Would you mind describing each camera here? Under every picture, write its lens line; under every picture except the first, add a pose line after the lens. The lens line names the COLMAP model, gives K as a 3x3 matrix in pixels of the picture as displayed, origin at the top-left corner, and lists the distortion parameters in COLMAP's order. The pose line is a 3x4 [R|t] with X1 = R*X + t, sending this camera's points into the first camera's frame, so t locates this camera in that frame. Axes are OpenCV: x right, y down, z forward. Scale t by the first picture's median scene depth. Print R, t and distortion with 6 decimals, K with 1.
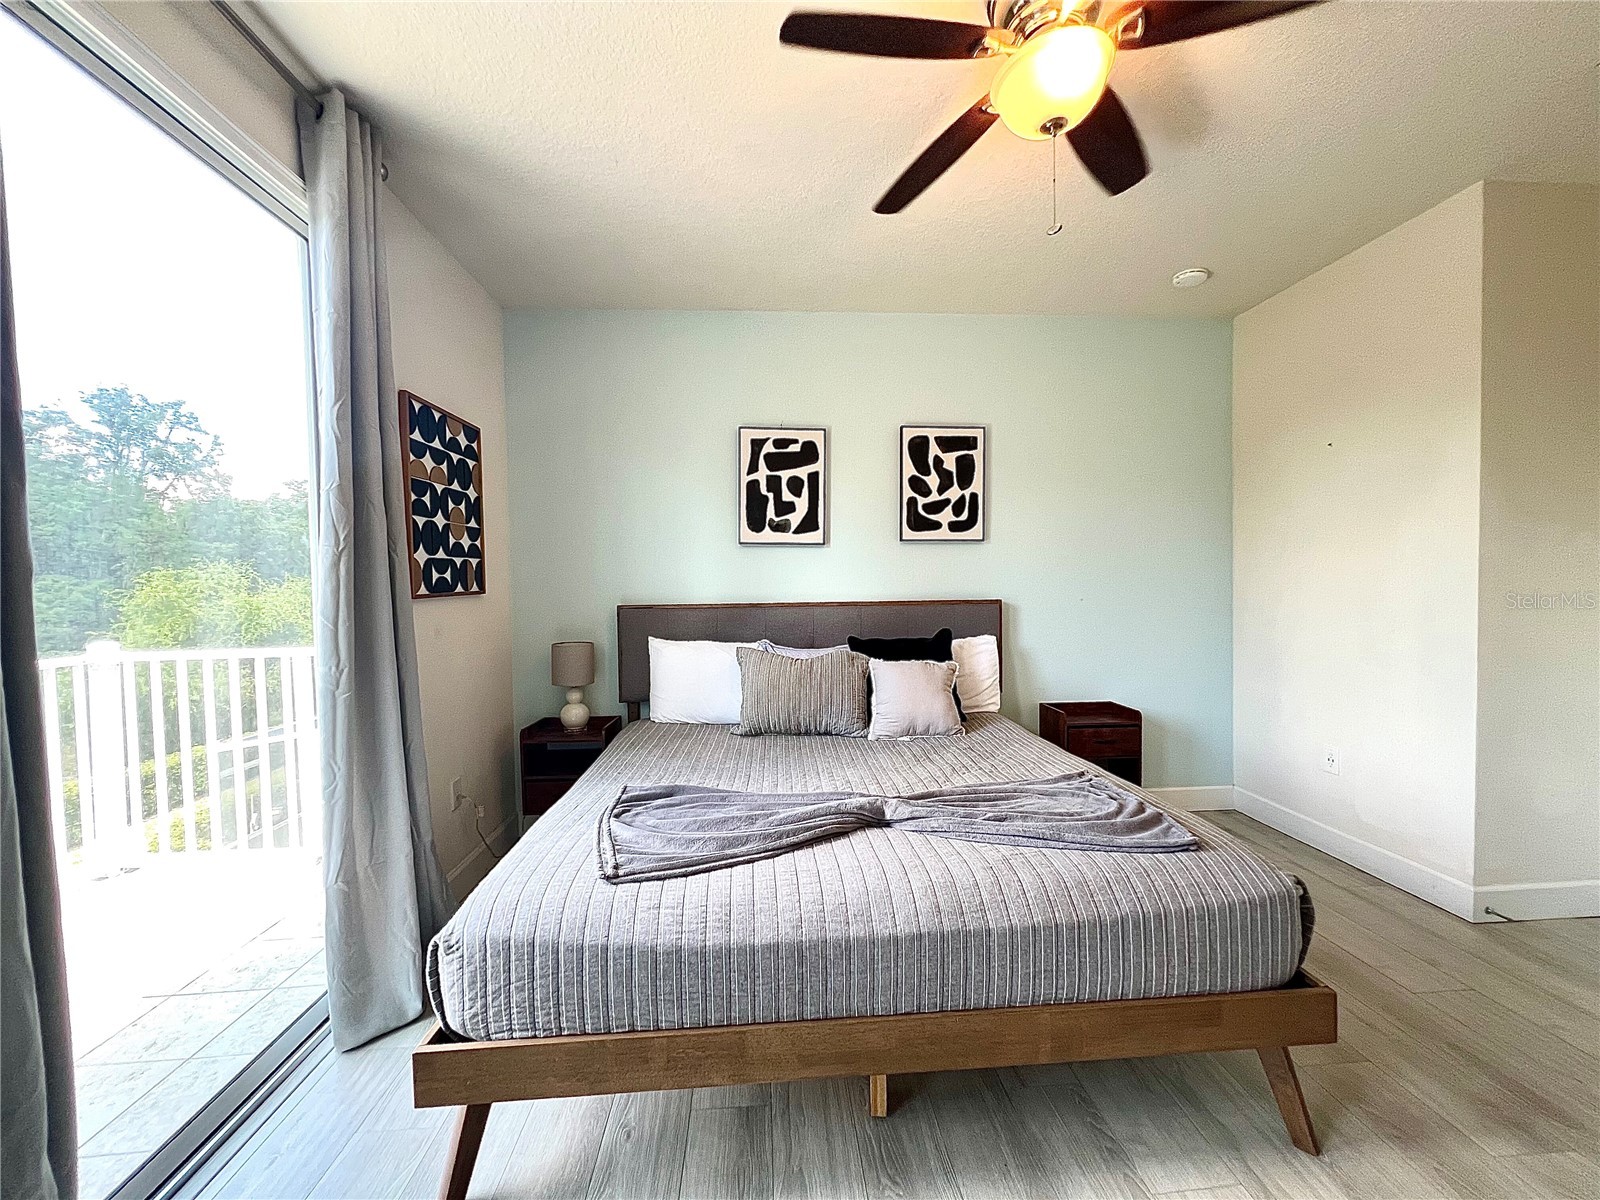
lens RADIAL K [[641.4, 0, 805.7], [0, 641.4, 603.3], [0, 0, 1]] dist [-0.003967, 0.000876]
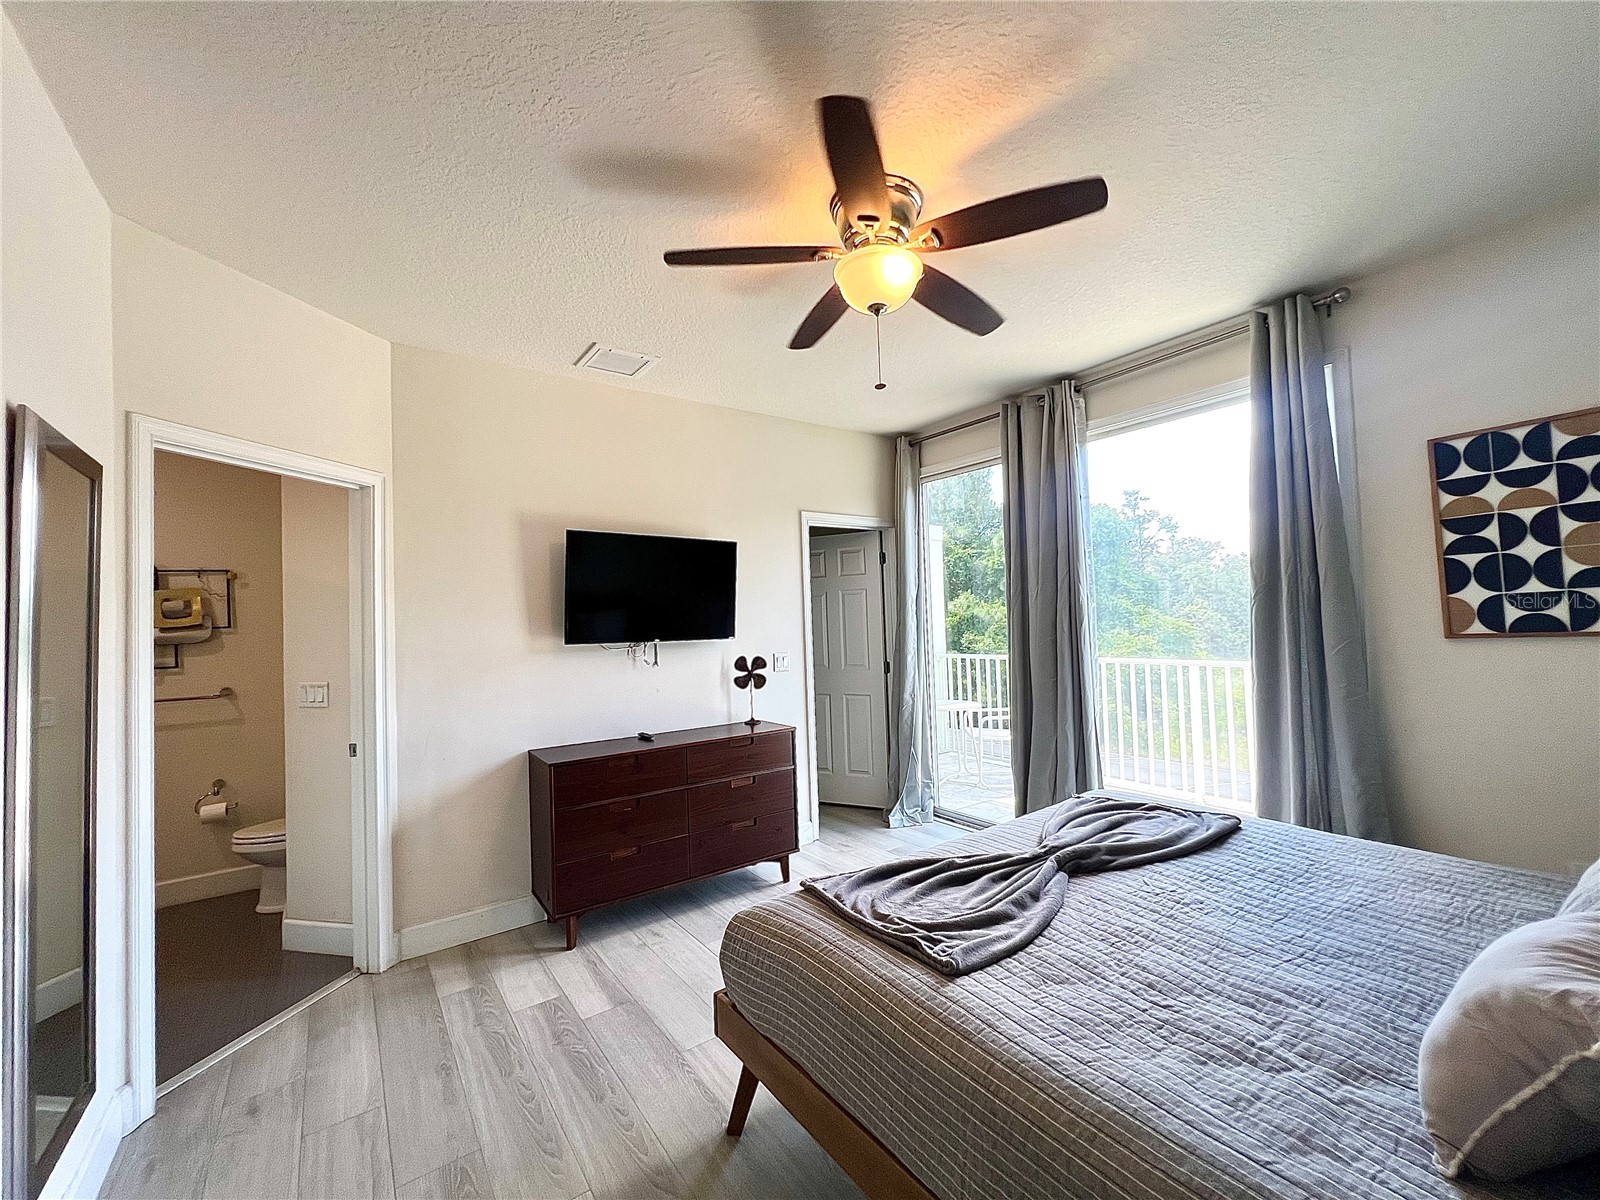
lens RADIAL K [[641.4, 0, 801.3], [0, 641.4, 605.4], [0, 0, 1]] dist [-0.003967, 0.000876]
pose [[-0.847061, 0.034044, -0.530404, 0.565107], [0.034636, 0.999361, 0.008830, -0.072781], [0.530365, -0.010891, -0.847699, 0.924742]]
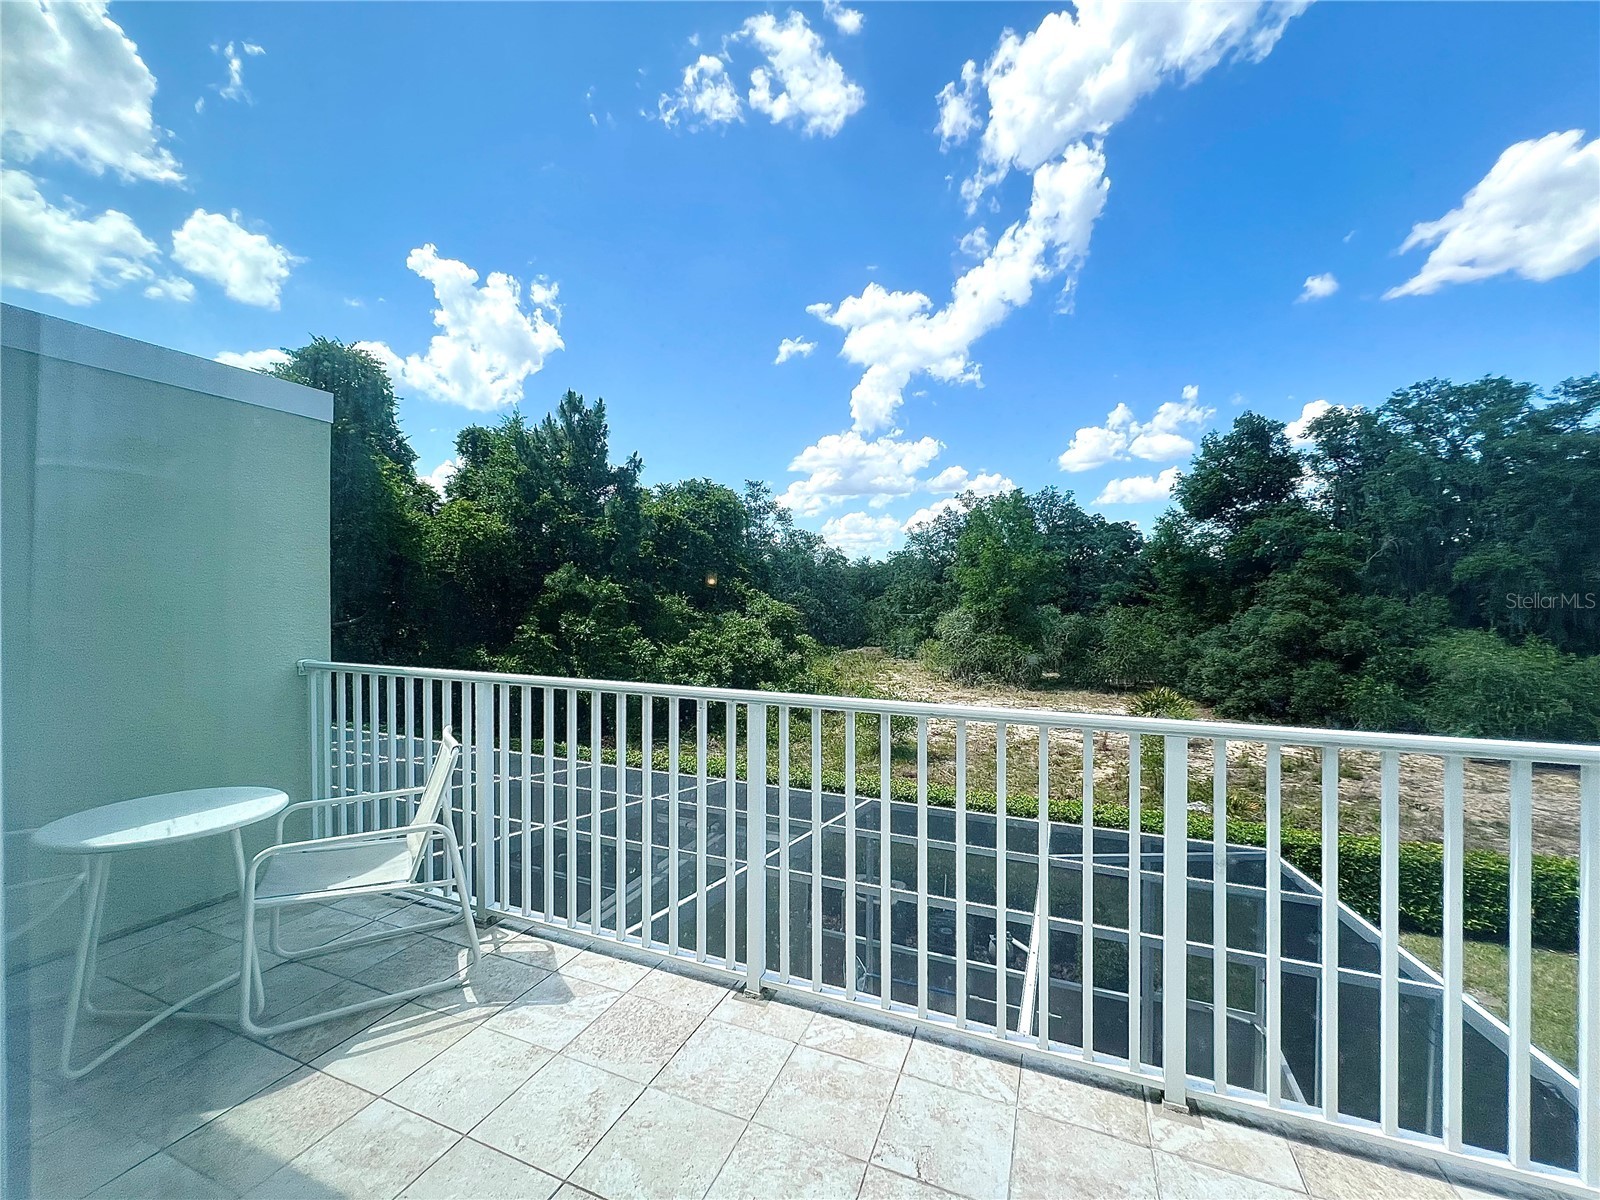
lens RADIAL K [[641.4, 0, 802.0], [0, 641.4, 605.5], [0, 0, 1]] dist [-0.003967, 0.000876]
pose [[-0.444622, 0.030879, -0.895186, -0.391081], [-0.022393, 0.998710, 0.045572, -0.028844], [0.895439, 0.040309, -0.443356, 0.494271]]
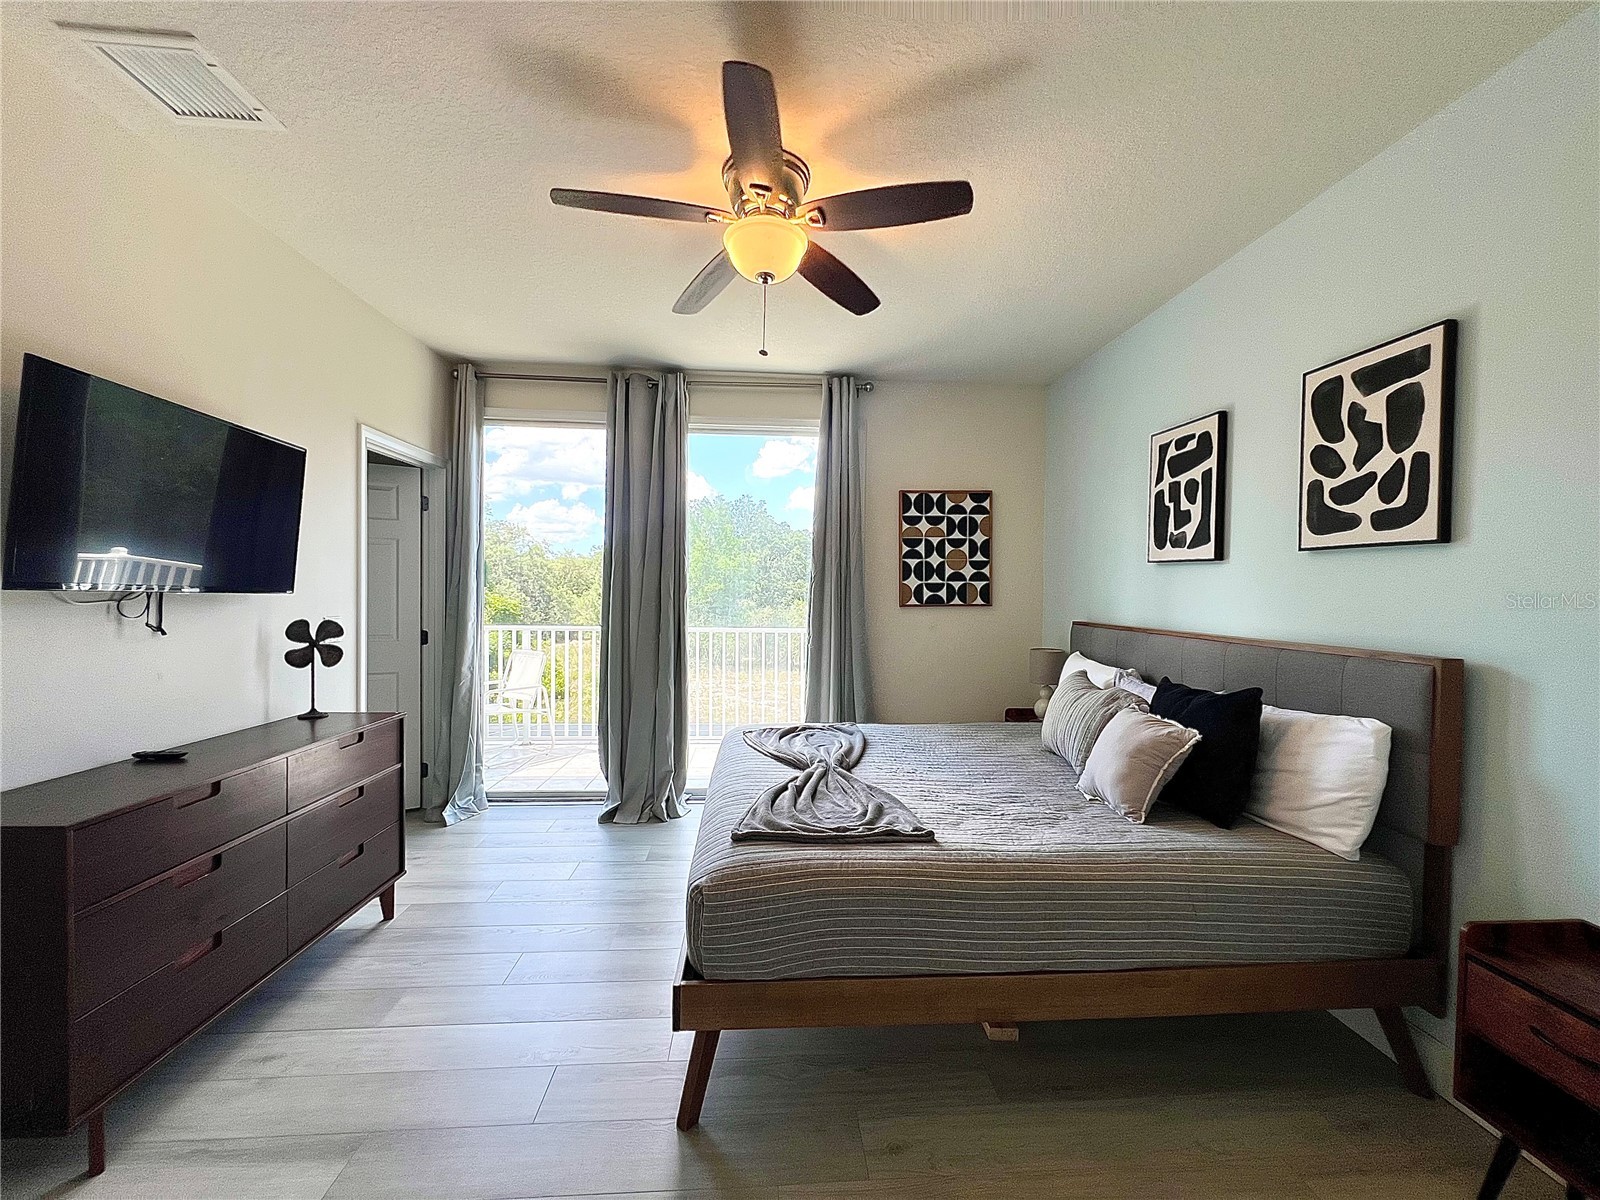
lens RADIAL K [[641.4, 0, 801.1], [0, 641.4, 605.9], [0, 0, 1]] dist [-0.003967, 0.000876]
pose [[-0.001711, 0.039242, -0.999228, 0.815835], [-0.040539, 0.998406, 0.039279, -0.047309], [0.999176, 0.040575, -0.000118, 0.506782]]
